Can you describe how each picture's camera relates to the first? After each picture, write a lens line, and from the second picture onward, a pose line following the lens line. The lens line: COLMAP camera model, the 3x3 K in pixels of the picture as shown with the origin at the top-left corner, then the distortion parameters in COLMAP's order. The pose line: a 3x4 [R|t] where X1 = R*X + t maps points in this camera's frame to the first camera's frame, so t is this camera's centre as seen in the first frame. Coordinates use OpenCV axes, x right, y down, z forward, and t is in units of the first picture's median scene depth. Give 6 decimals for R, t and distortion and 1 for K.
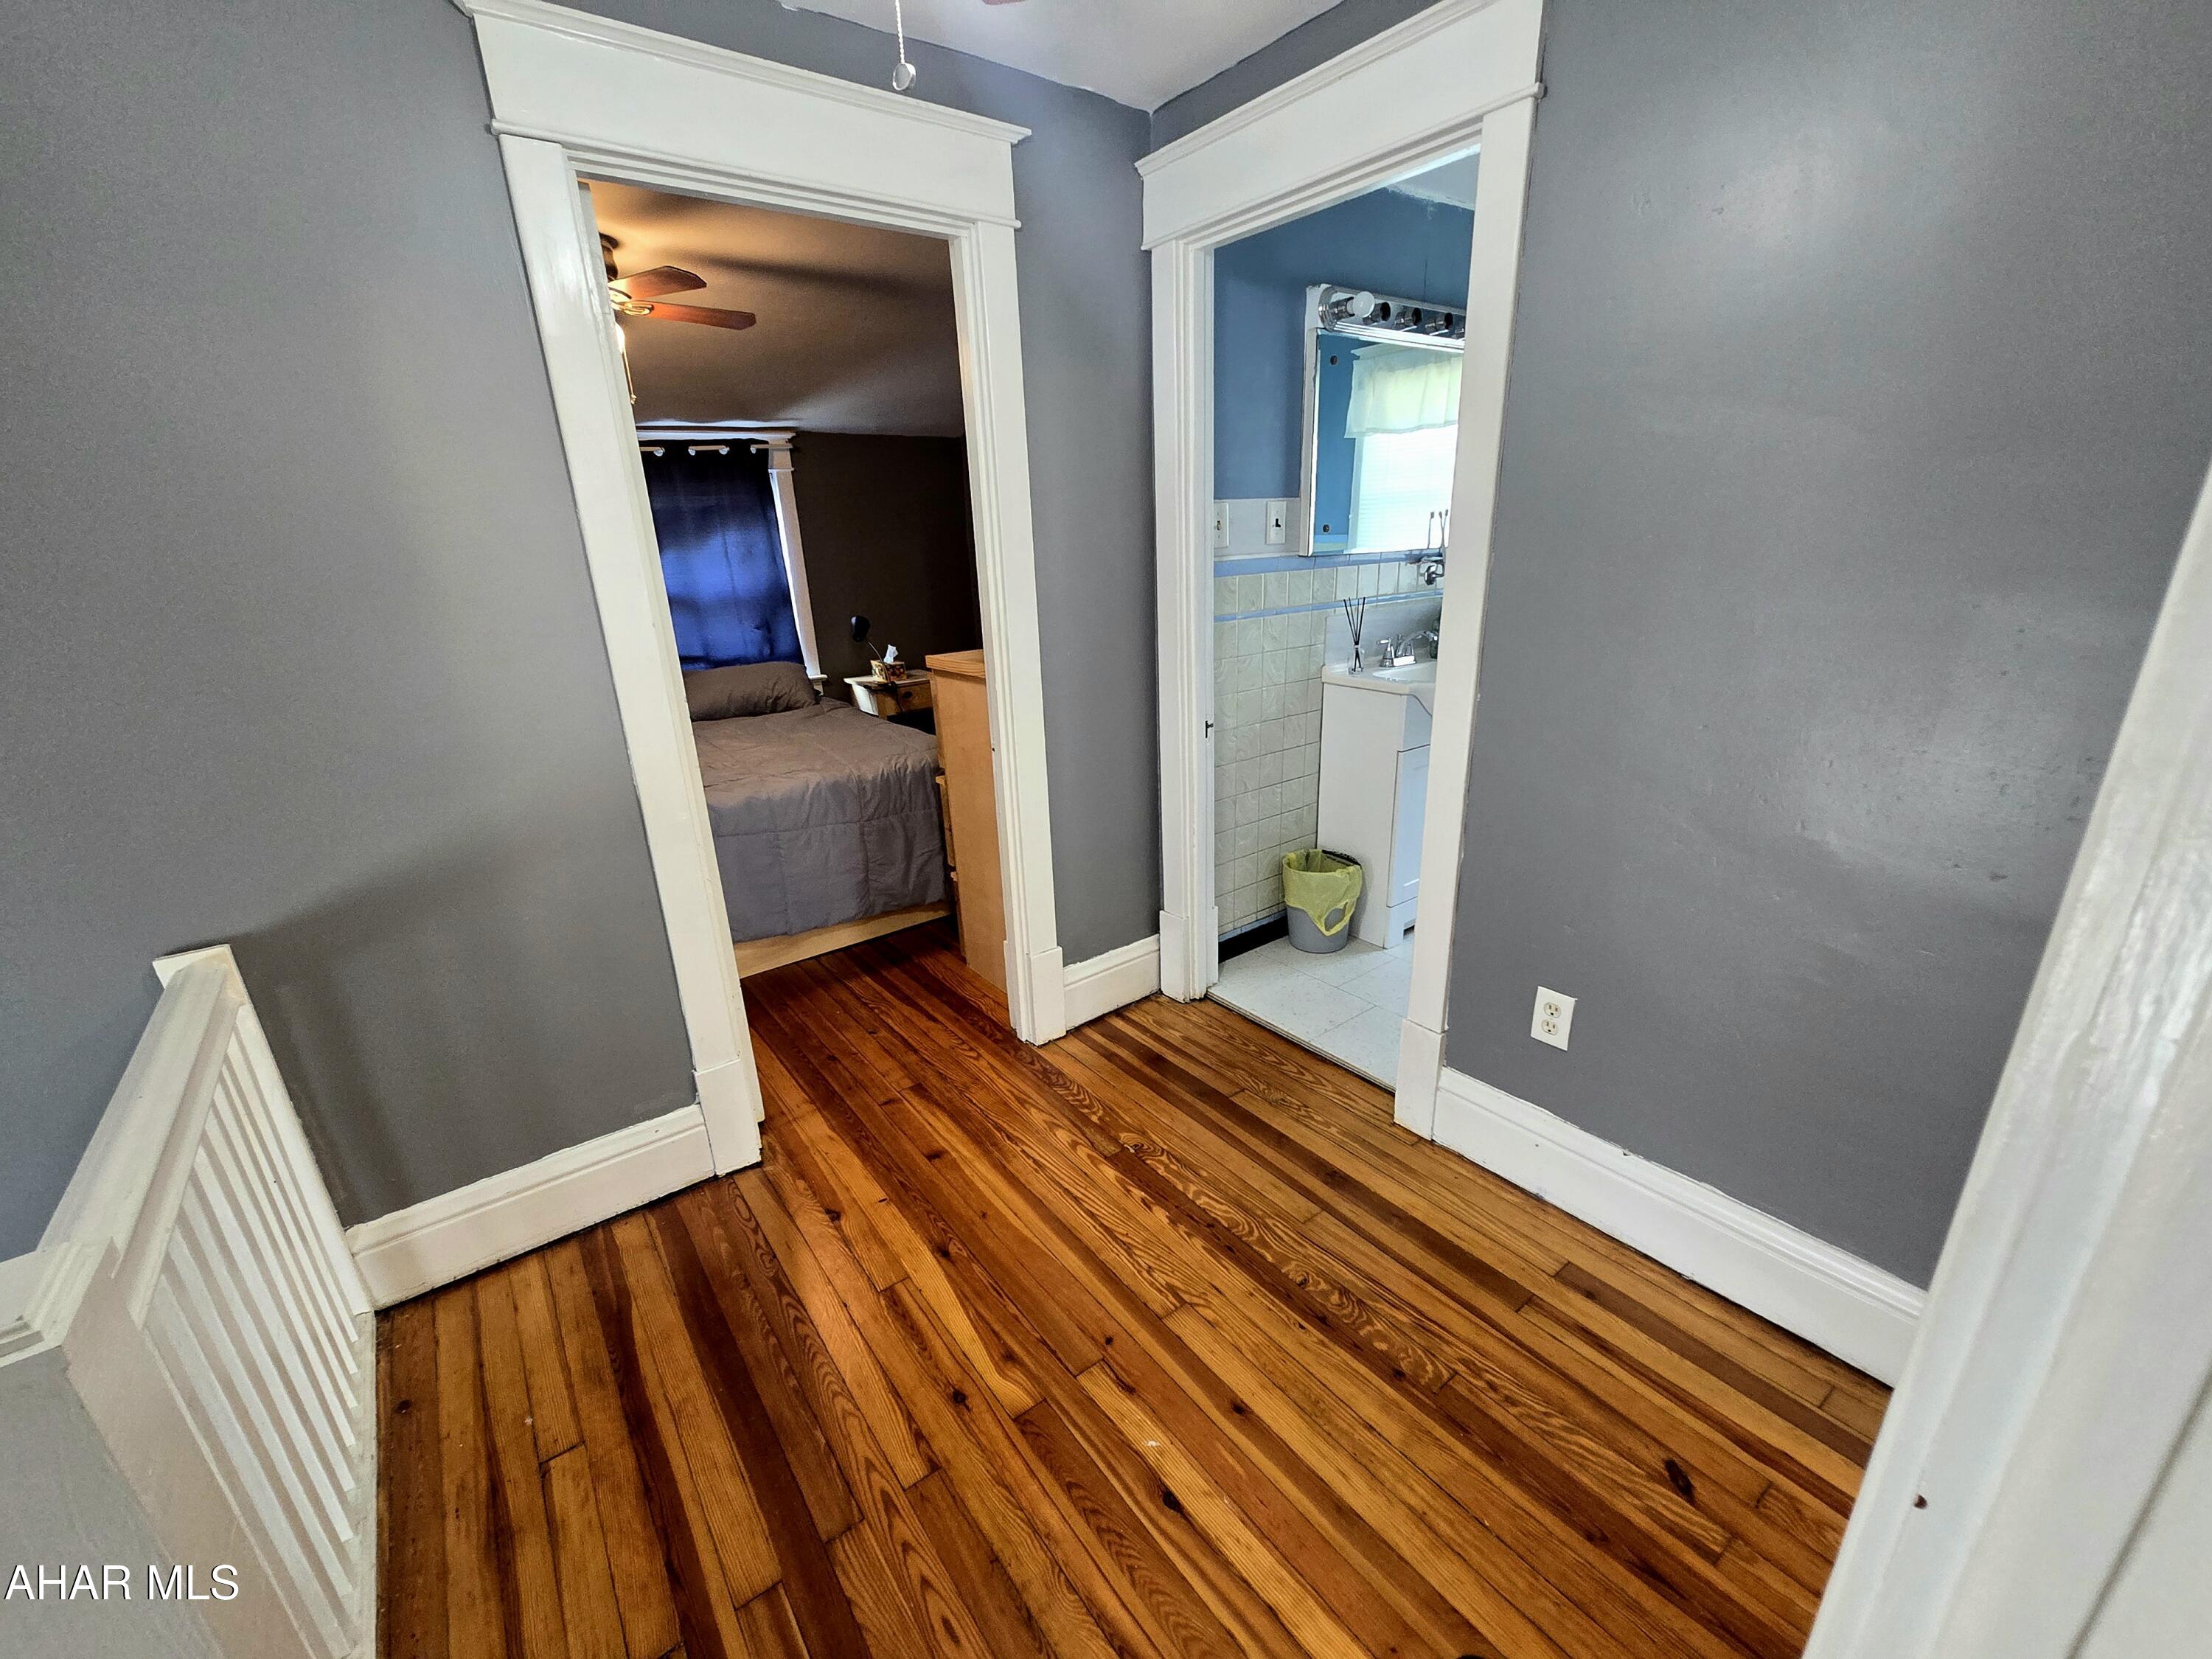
lens RADIAL K [[906.9, 0, 1111.4], [0, 906.9, 847.3], [0, 0, 1]] dist [-0.005706, 0.001141]
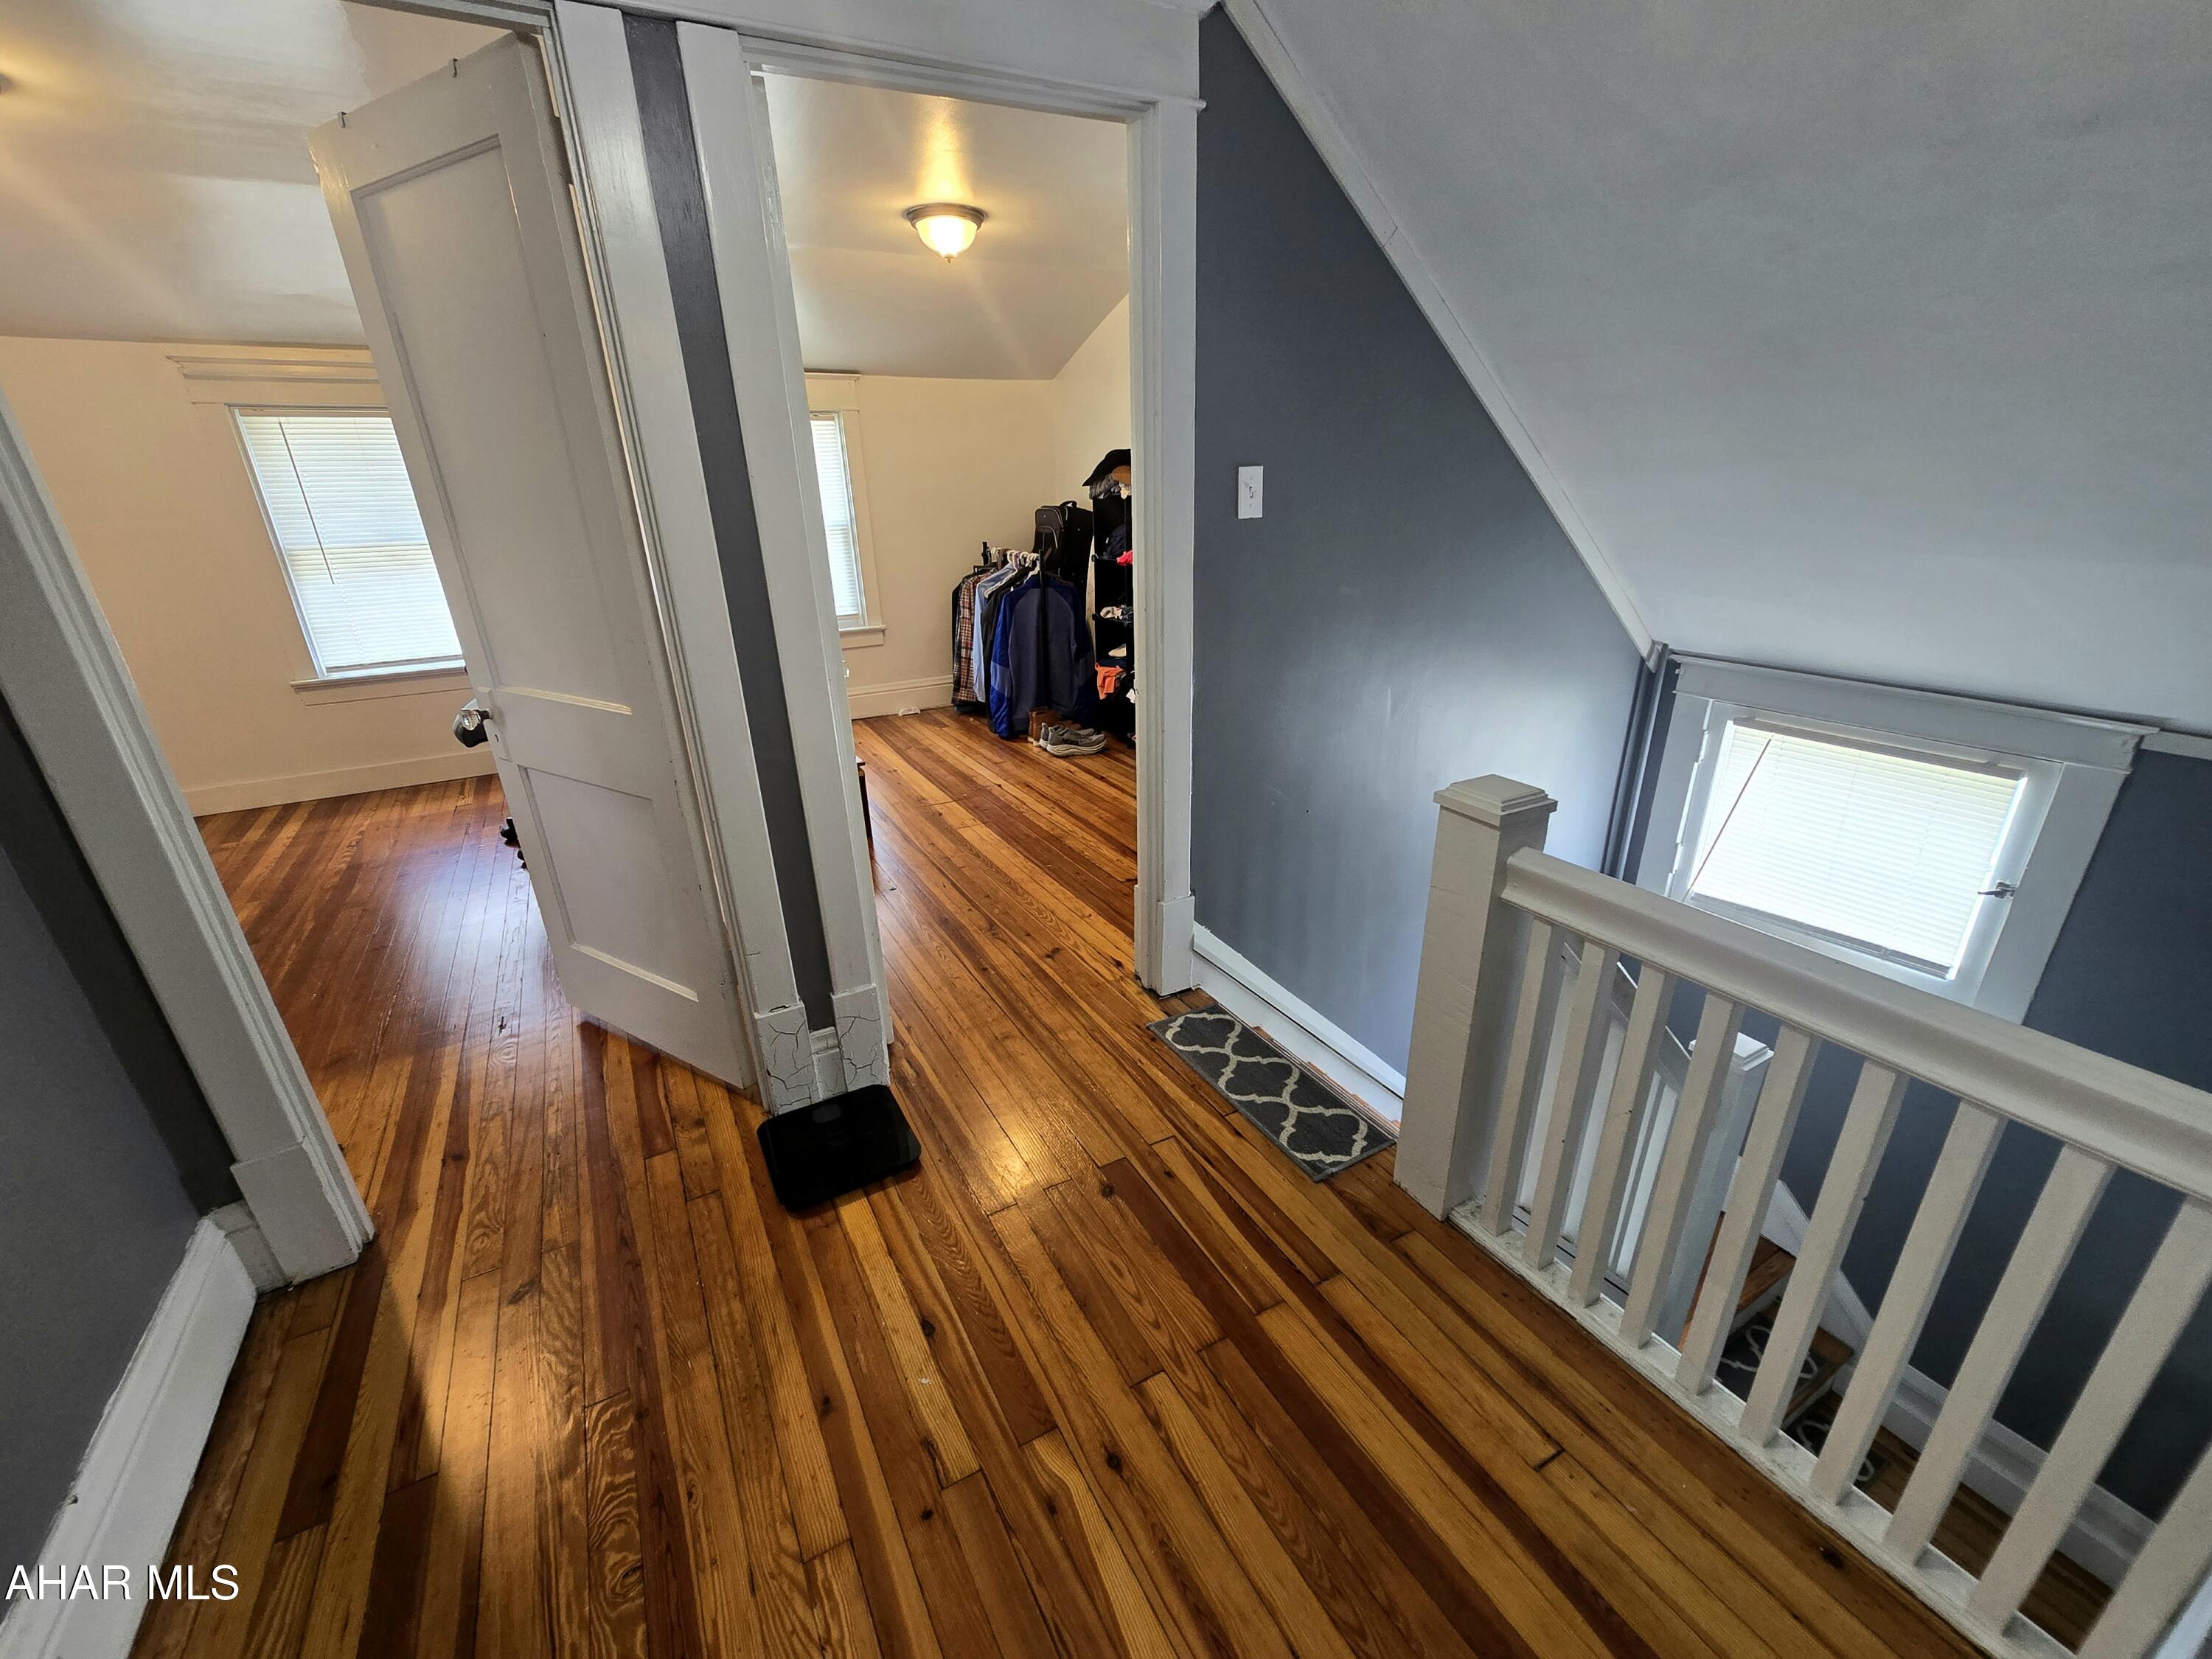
lens RADIAL K [[906.9, 0, 1111.4], [0, 906.9, 847.3], [0, 0, 1]] dist [-0.005706, 0.001141]
pose [[-0.988661, 0.003616, 0.150119, -0.319032], [0.103004, 0.743771, 0.660451, -0.440085], [-0.109266, 0.668425, -0.735710, 1.334953]]
